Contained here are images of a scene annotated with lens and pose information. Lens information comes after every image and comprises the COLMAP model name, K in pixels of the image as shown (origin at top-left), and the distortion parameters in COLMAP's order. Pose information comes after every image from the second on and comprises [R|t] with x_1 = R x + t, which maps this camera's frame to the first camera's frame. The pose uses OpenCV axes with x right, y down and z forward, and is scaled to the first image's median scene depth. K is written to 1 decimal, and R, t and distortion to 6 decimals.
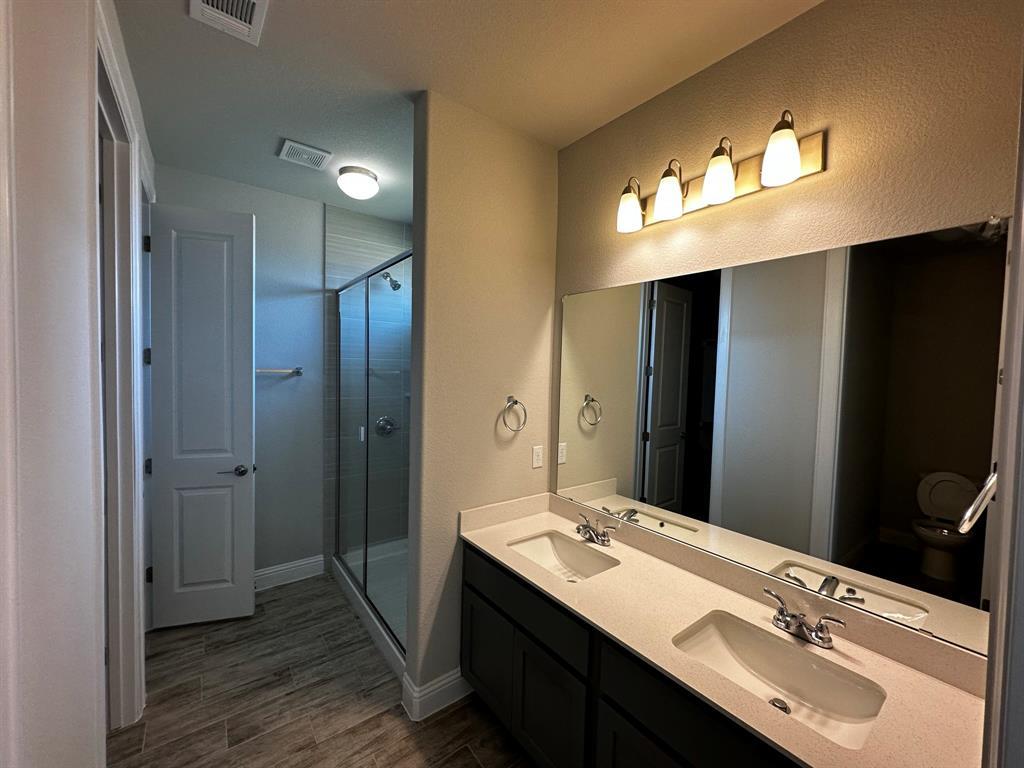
lens RADIAL K [[408.4, 0, 514.2], [0, 408.4, 382.6], [0, 0, 1]] dist [-0.001302, 0.000098]
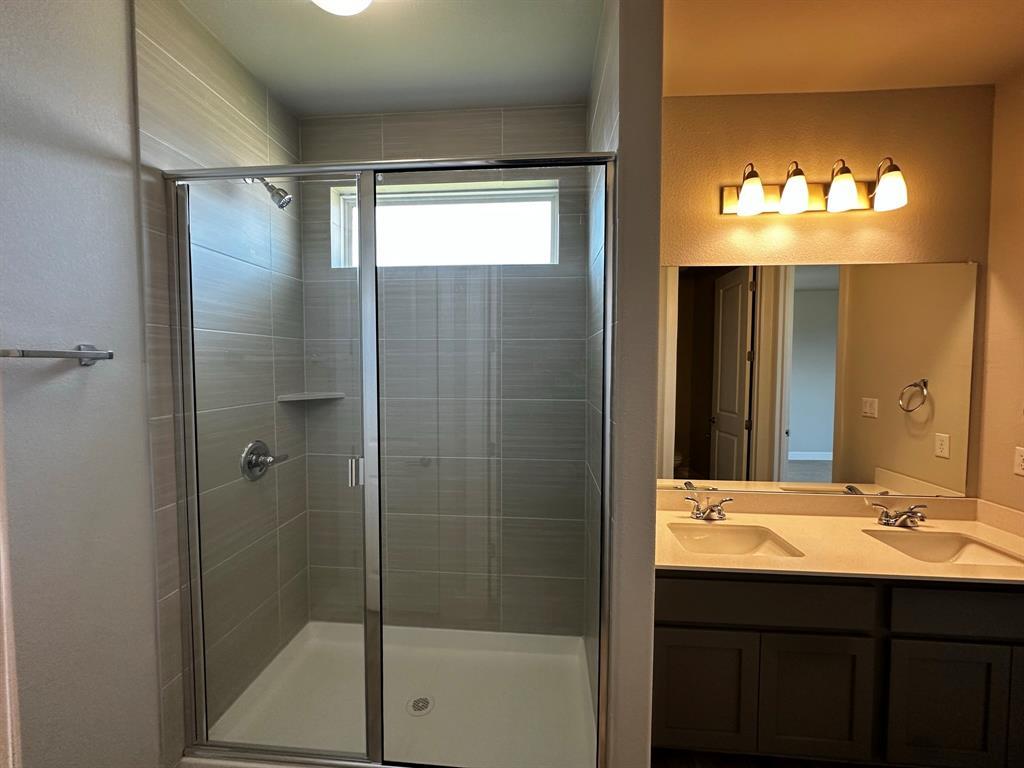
lens RADIAL K [[408.4, 0, 514.2], [0, 408.4, 382.6], [0, 0, 1]] dist [-0.001302, 0.000098]
pose [[0.670571, -0.055540, 0.739763, -0.530857], [0.037814, 0.998456, 0.040686, -0.003447], [-0.740881, 0.000690, 0.671636, 0.428985]]
